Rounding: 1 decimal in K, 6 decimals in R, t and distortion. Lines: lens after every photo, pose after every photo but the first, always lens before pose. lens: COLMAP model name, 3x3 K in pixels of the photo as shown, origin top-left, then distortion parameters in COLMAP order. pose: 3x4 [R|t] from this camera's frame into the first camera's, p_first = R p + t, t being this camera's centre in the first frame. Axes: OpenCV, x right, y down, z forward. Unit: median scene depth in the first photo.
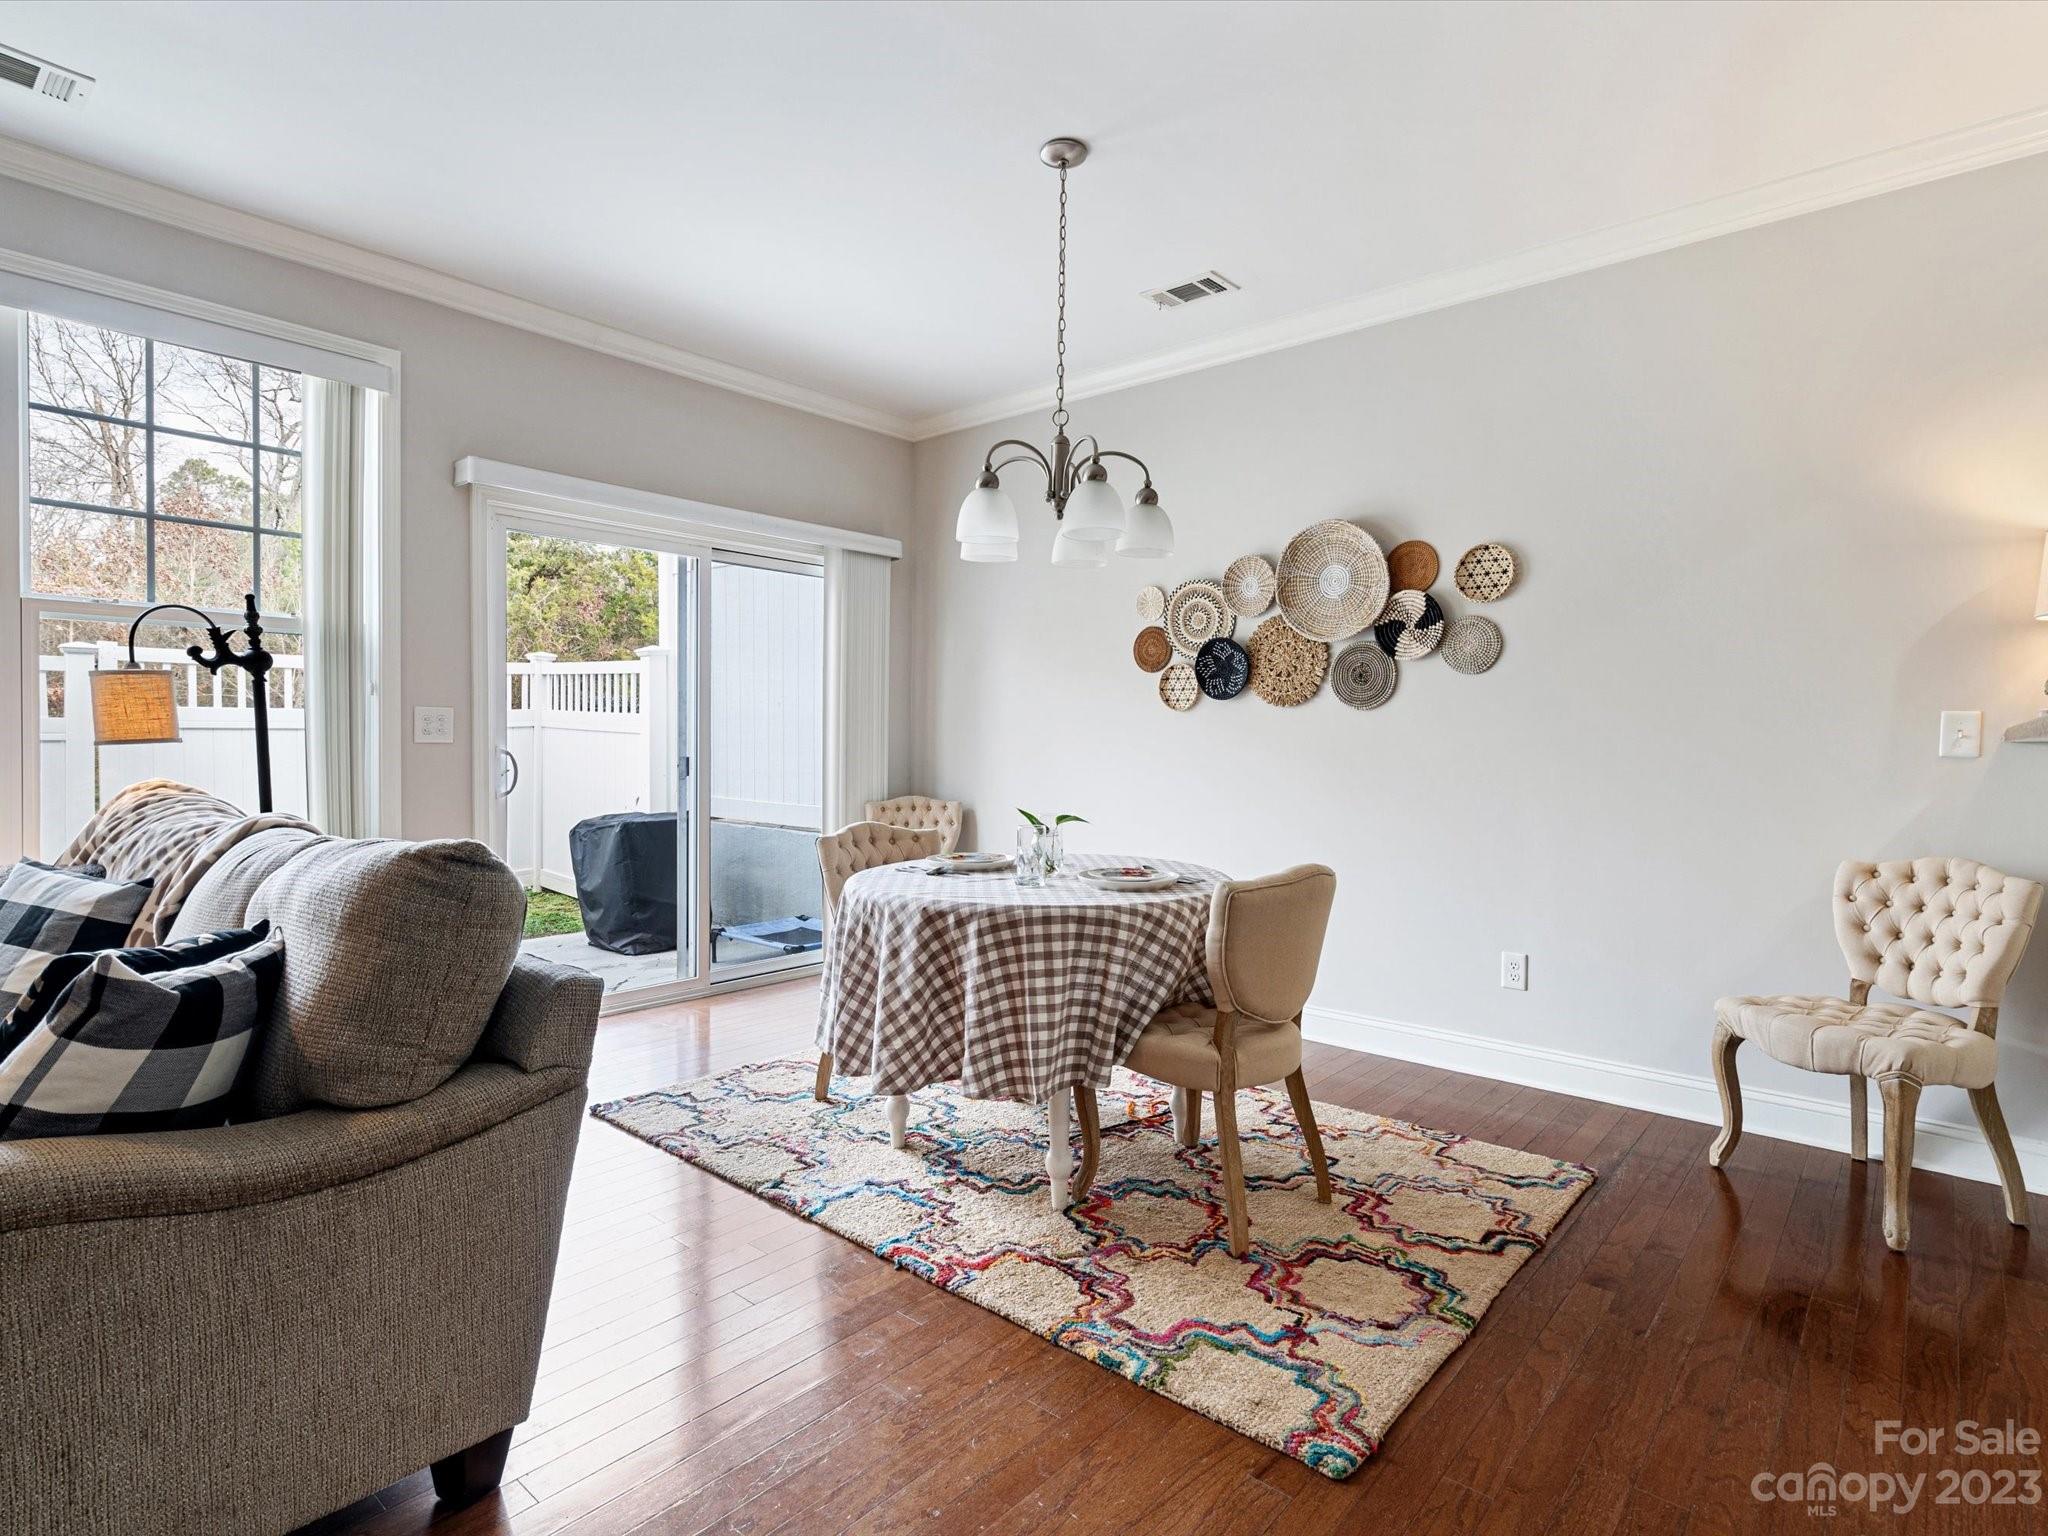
lens RADIAL K [[1064.0, 0, 1027.4], [0, 1064.0, 757.6], [0, 0, 1]] dist [-0.000834, 0.002964]
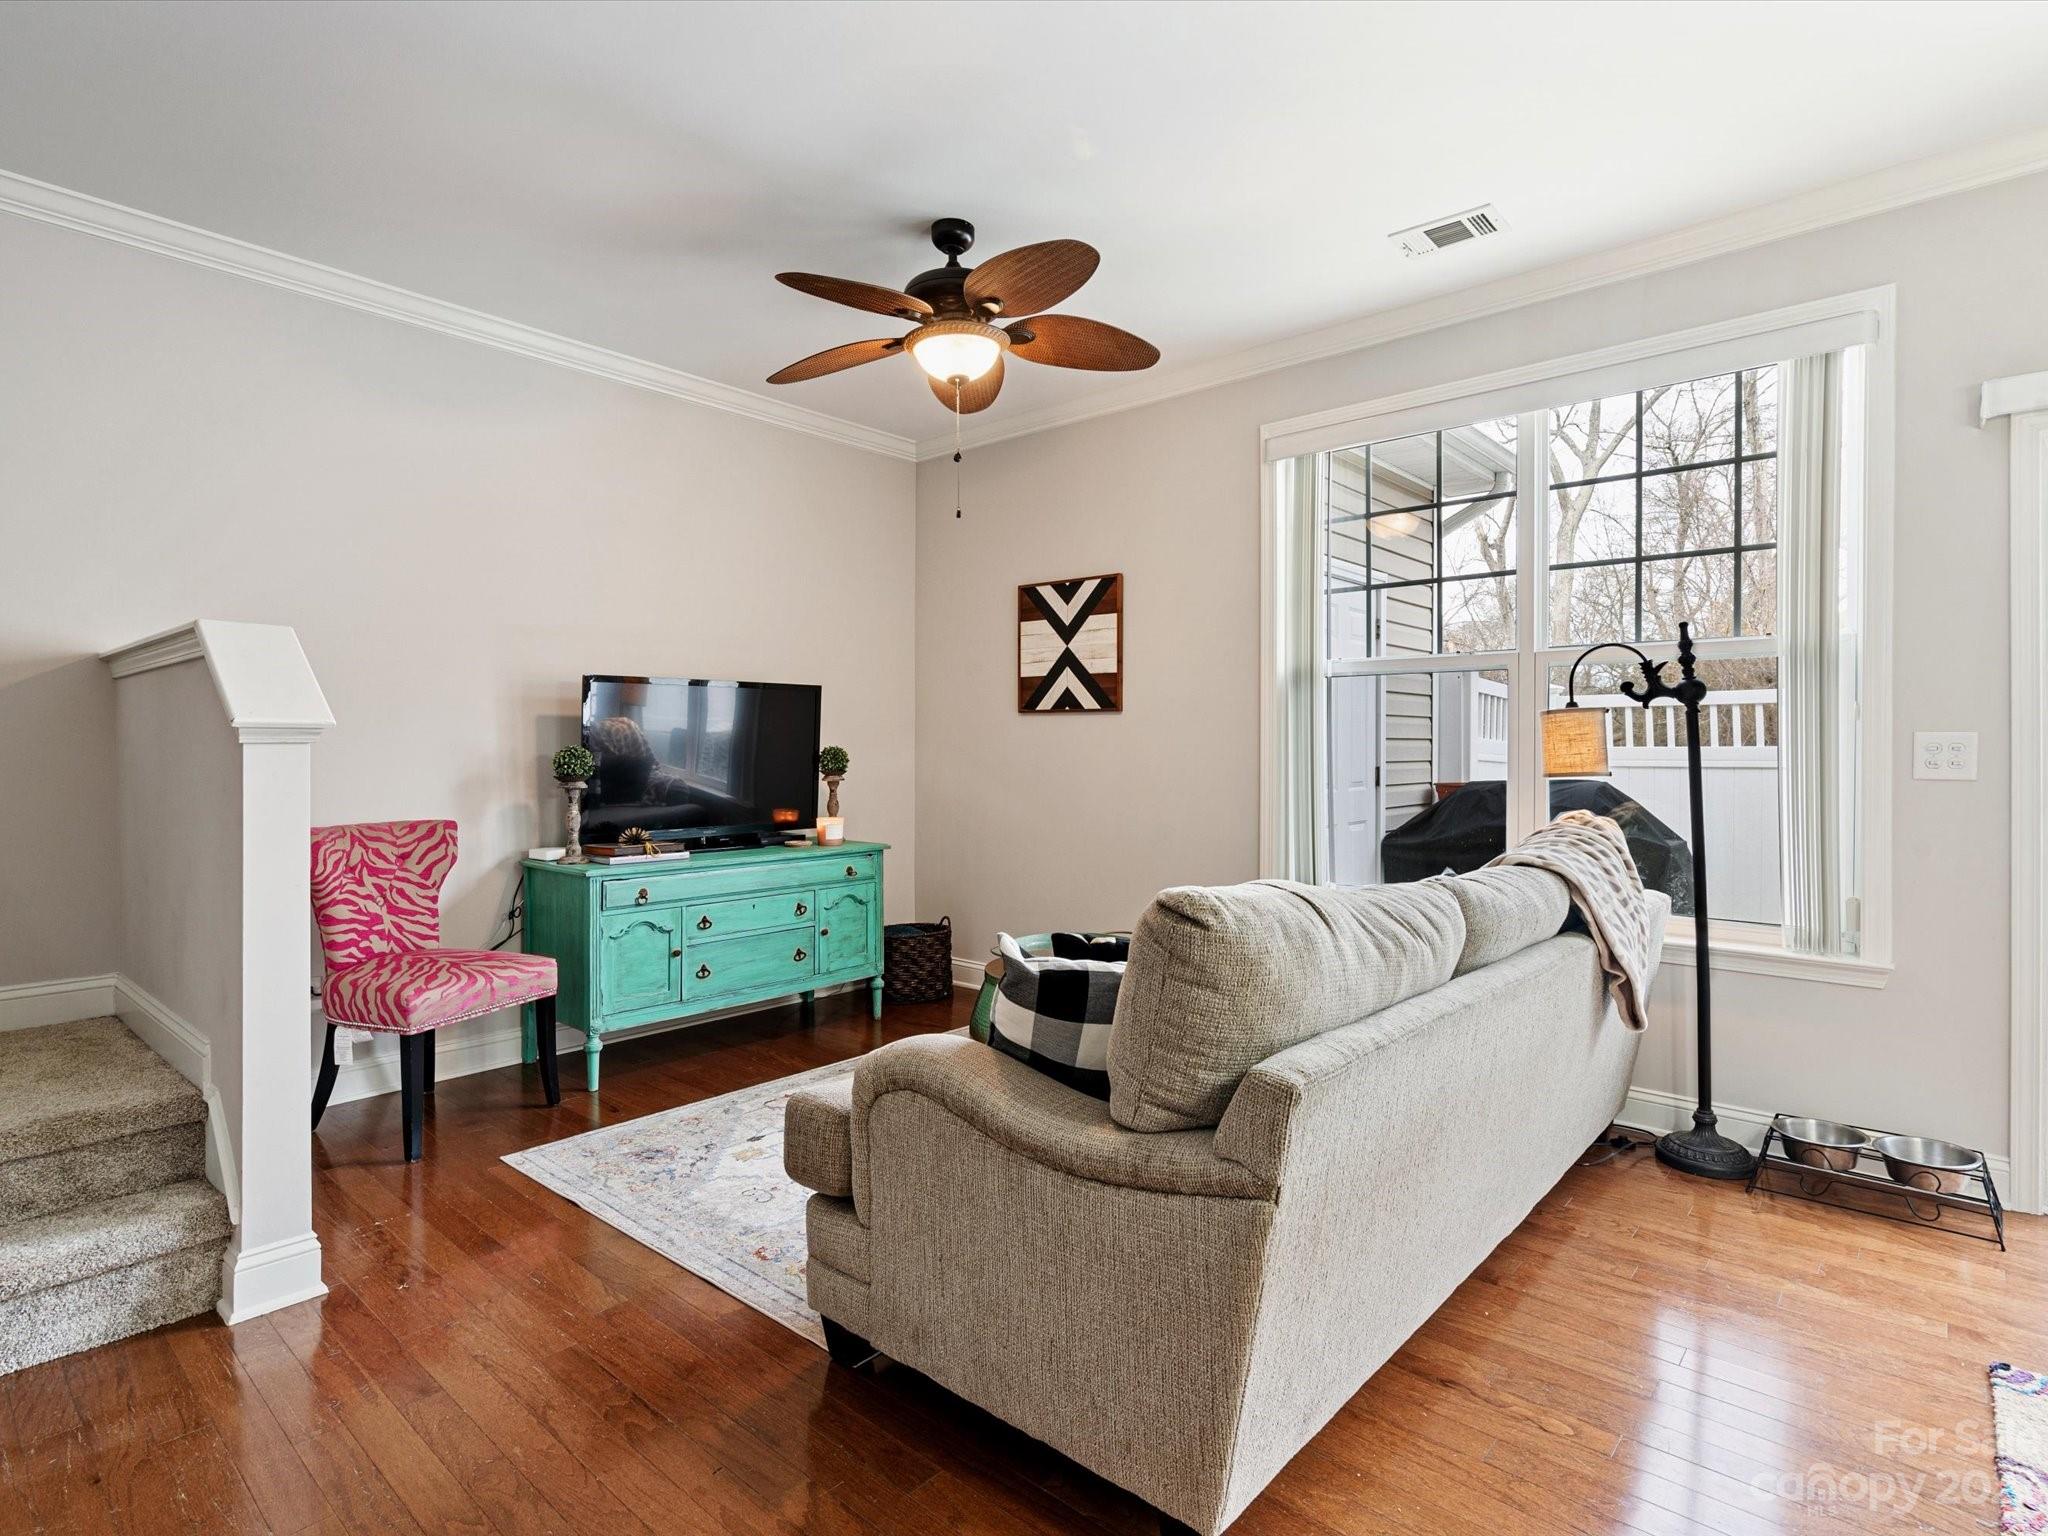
lens RADIAL K [[1047.9, 0, 1038.9], [0, 1047.9, 756.8], [0, 0, 1]] dist [-0.001406, 0.002374]
pose [[0.003205, -0.005007, -0.999982, 0.207762], [-0.018803, 0.999810, -0.005066, -0.016535], [0.999818, 0.018819, 0.003110, 0.420059]]
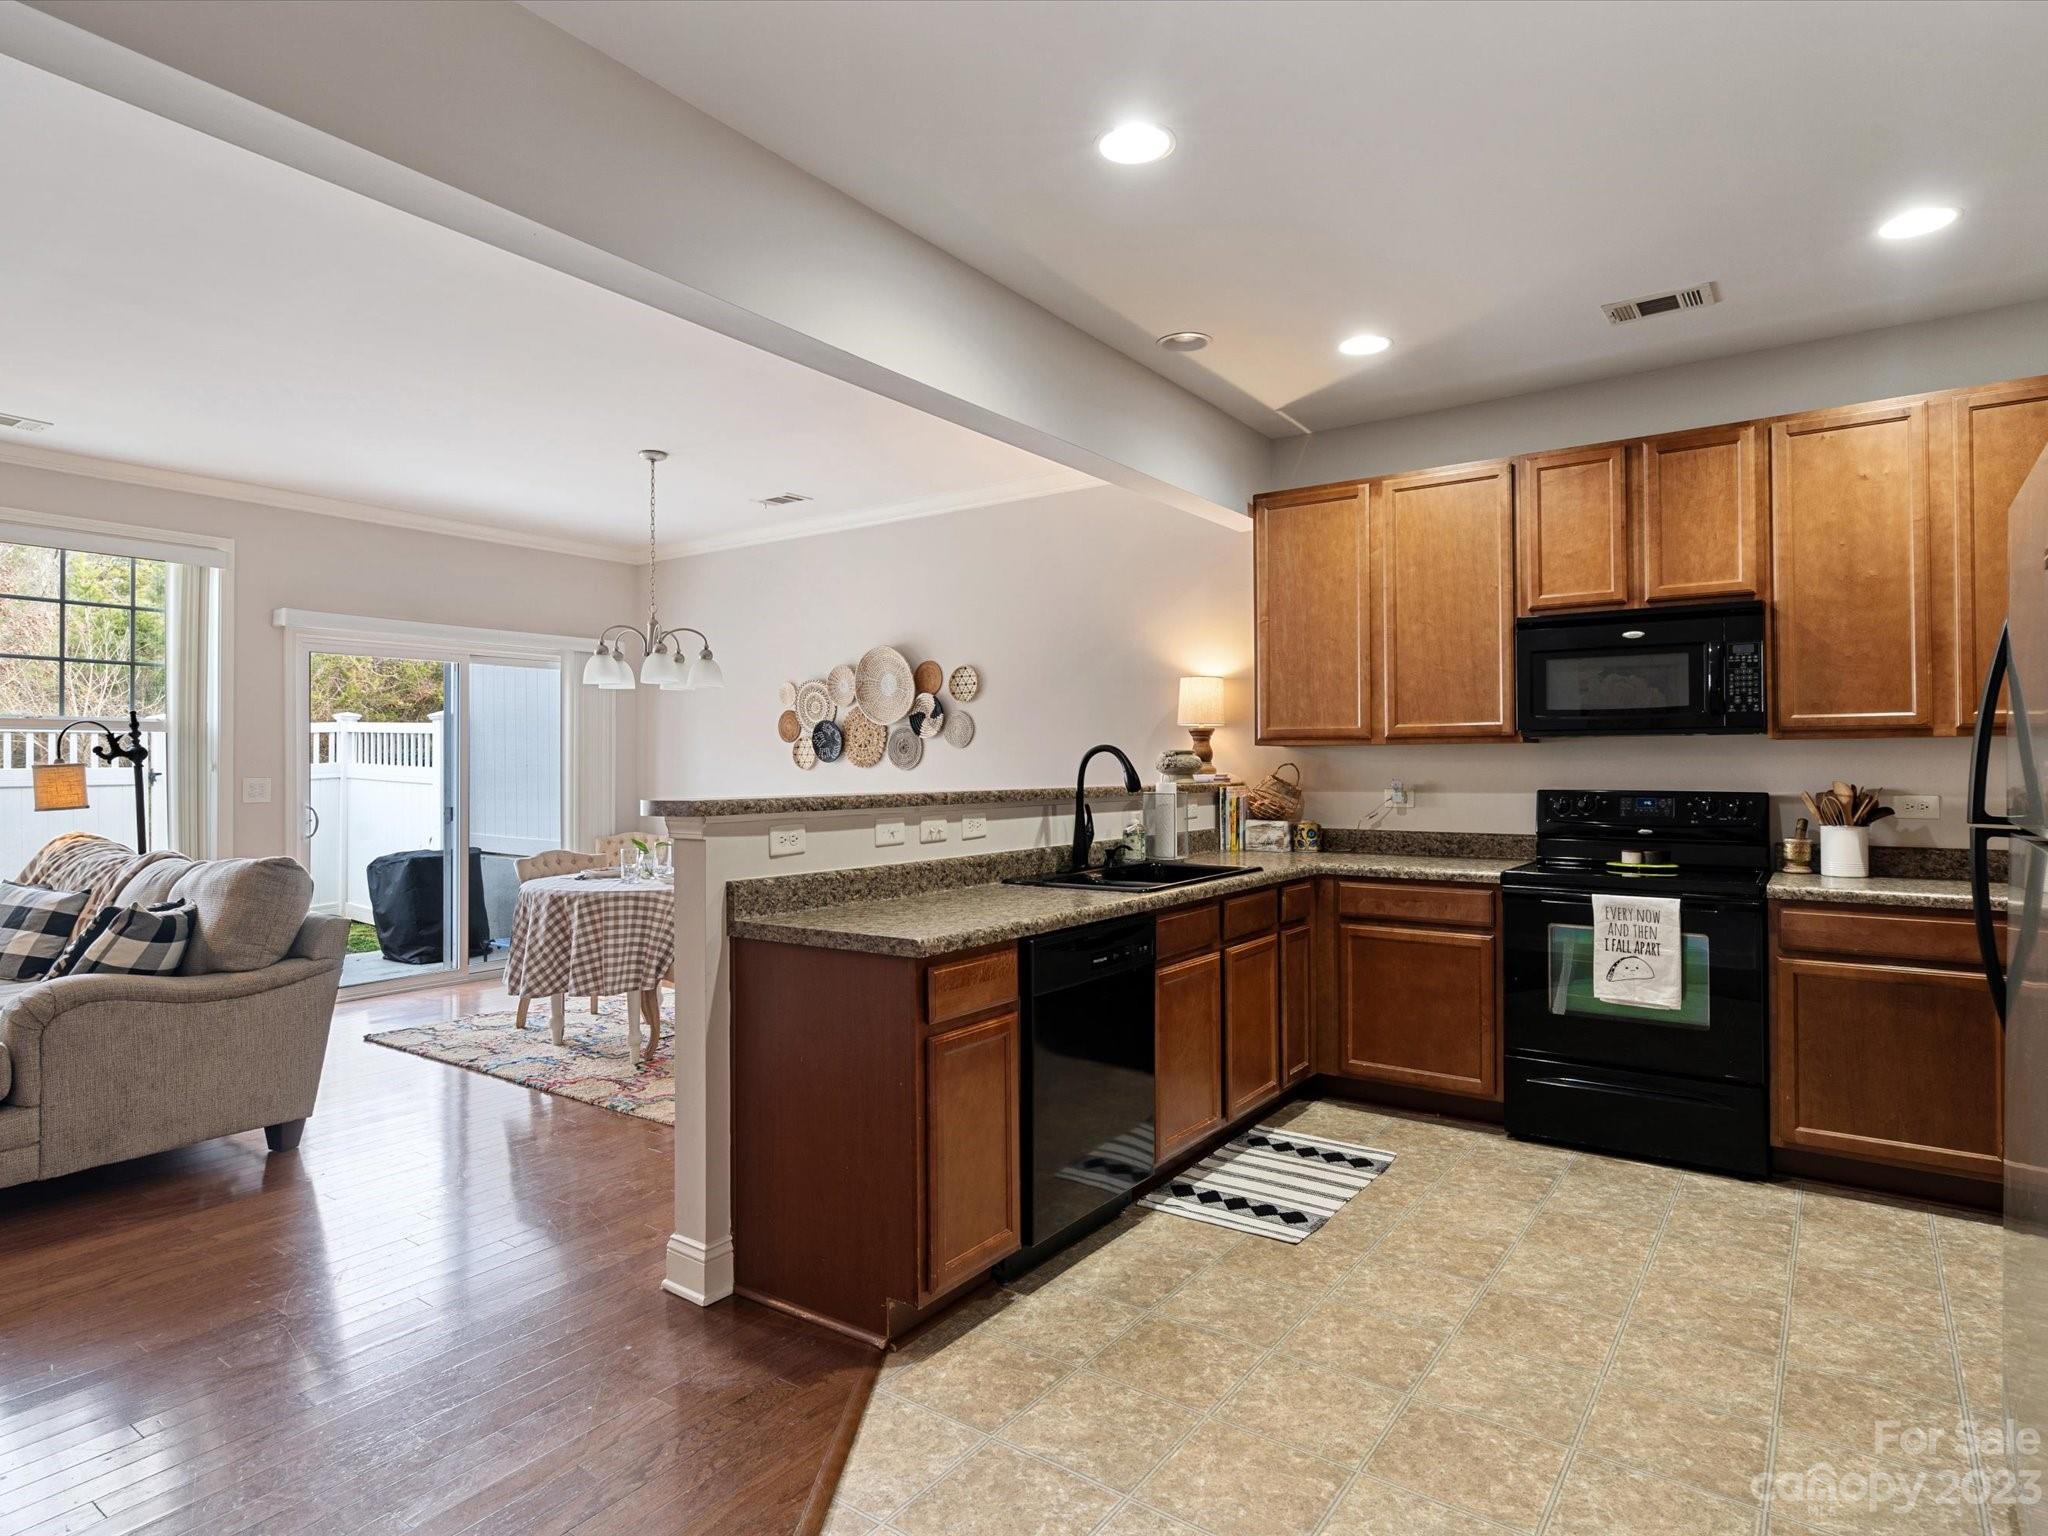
lens RADIAL K [[1149.5, 0, 1031.0], [0, 1149.5, 751.2], [0, 0, 1]] dist [0.003035, 0.002986]
pose [[0.995148, -0.012943, 0.097537, 0.405095], [0.015919, 0.999429, -0.029799, -0.024030], [-0.097095, 0.031207, 0.994786, -0.792397]]
